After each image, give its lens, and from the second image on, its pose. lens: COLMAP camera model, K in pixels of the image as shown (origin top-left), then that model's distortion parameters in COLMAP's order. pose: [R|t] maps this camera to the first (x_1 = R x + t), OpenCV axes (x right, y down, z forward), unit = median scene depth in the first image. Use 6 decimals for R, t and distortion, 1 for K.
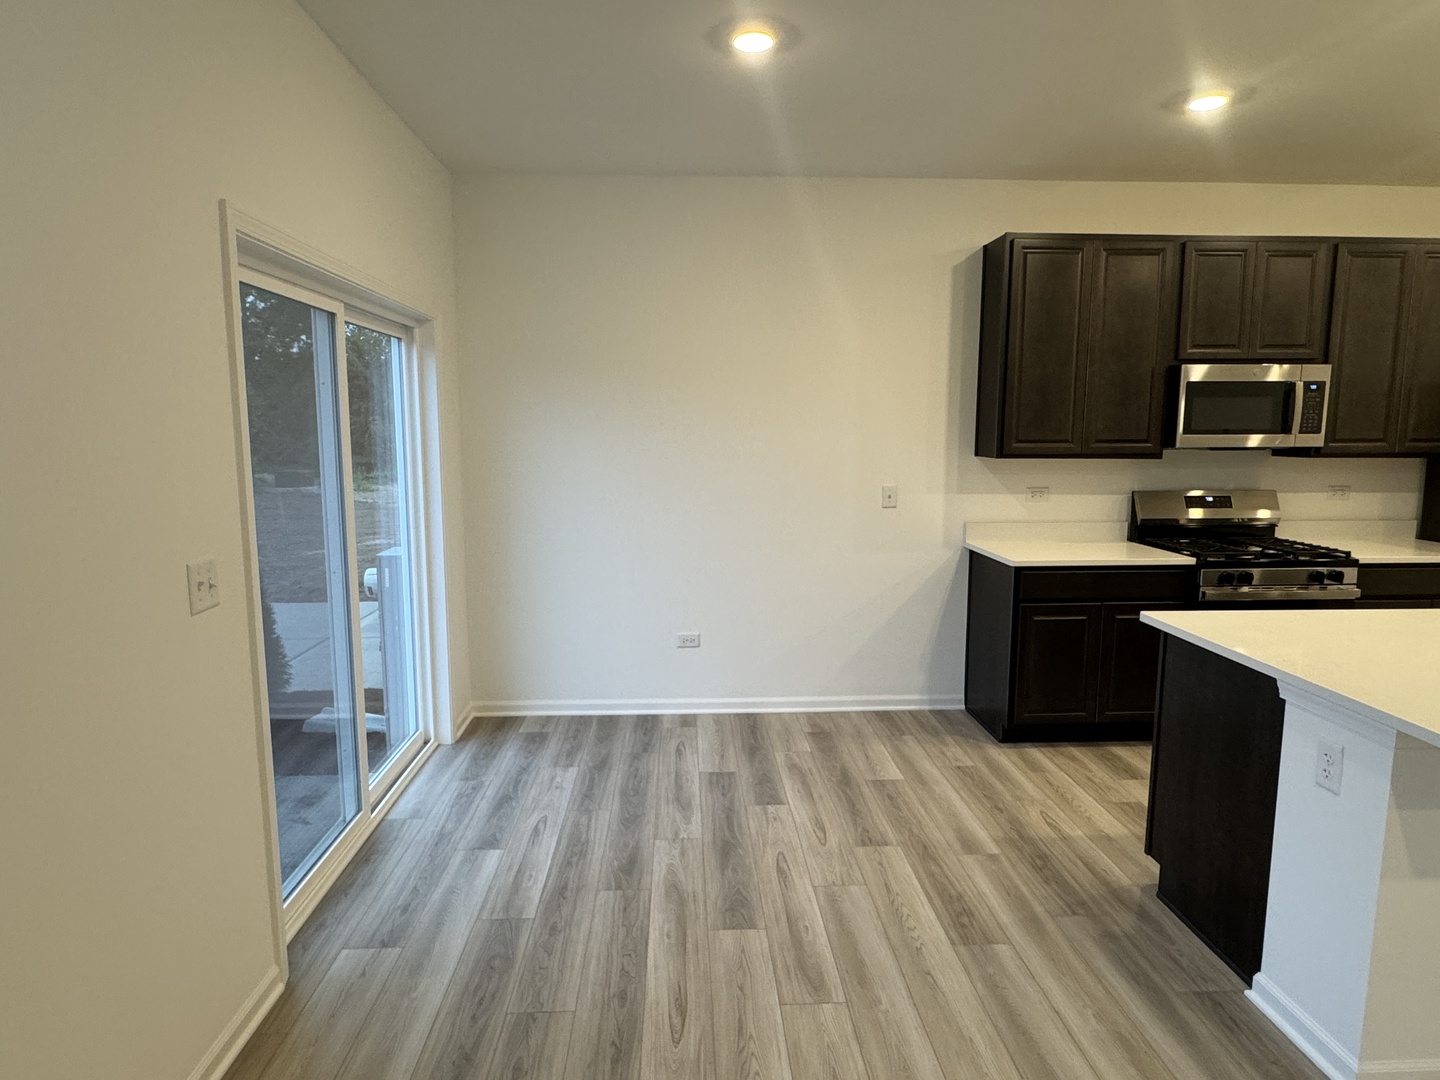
lens RADIAL K [[864.7, 0, 721.3], [0, 864.7, 538.6], [0, 0, 1]] dist [-0.001645, 0.000053]
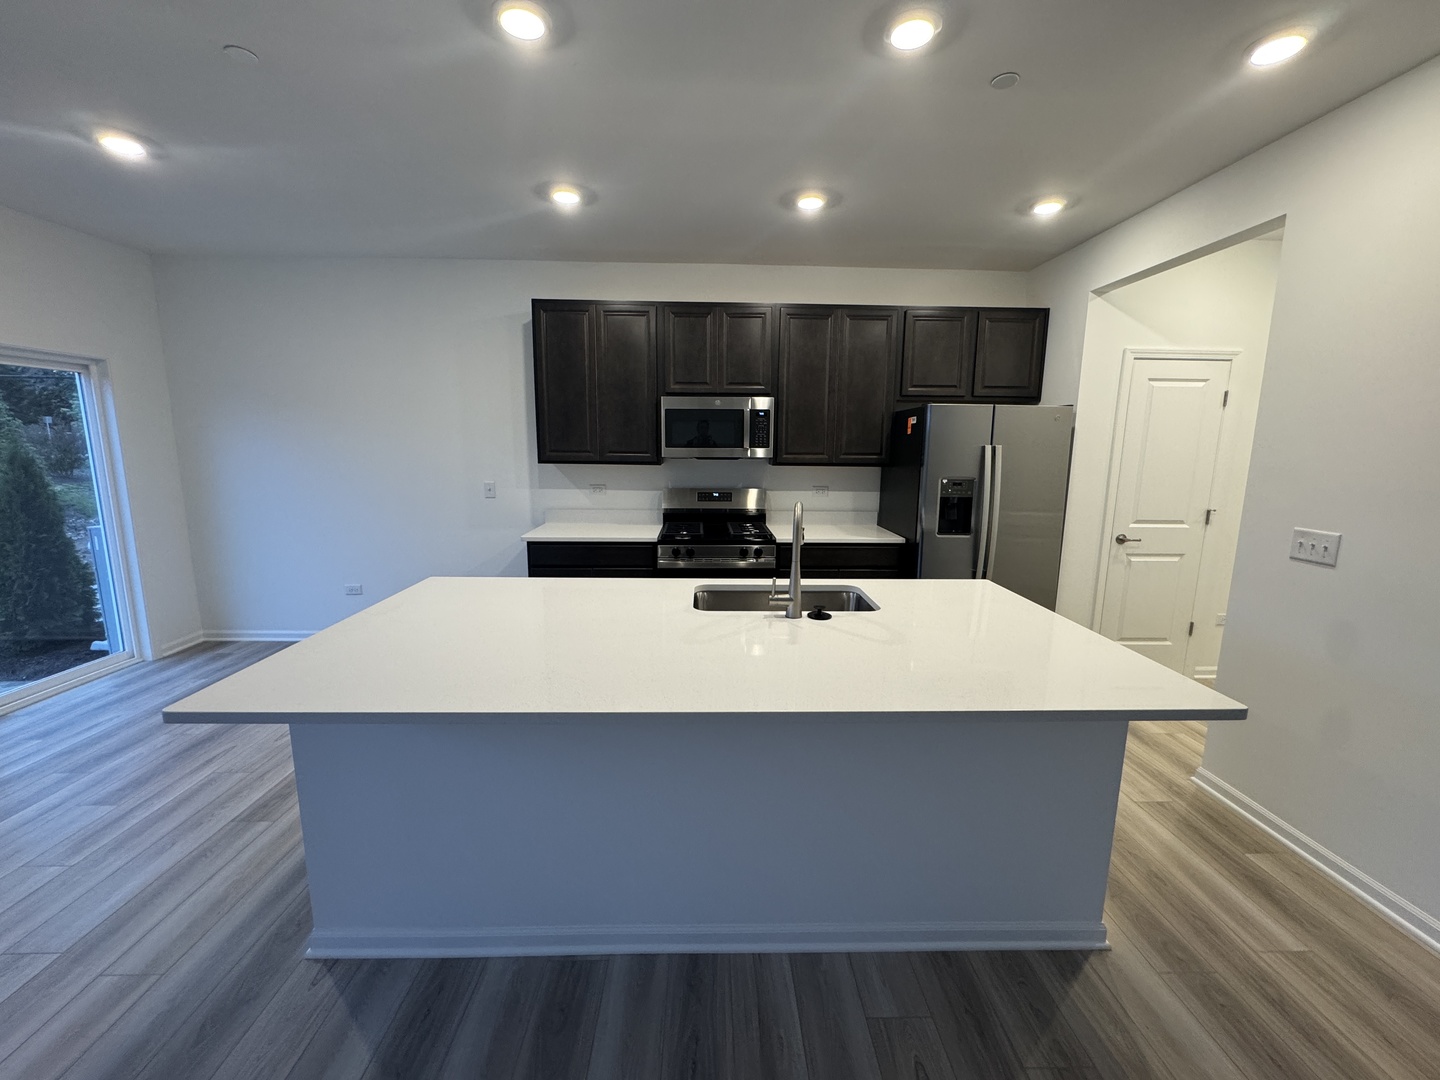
lens RADIAL K [[580.4, 0, 720.1], [0, 580.4, 535.5], [0, 0, 1]] dist [0.001232, 0.000085]
pose [[0.999583, 0.013147, -0.025716, 0.636943], [-0.012221, 0.999282, 0.035866, -0.014617], [0.026170, -0.035537, 0.999026, 0.070843]]
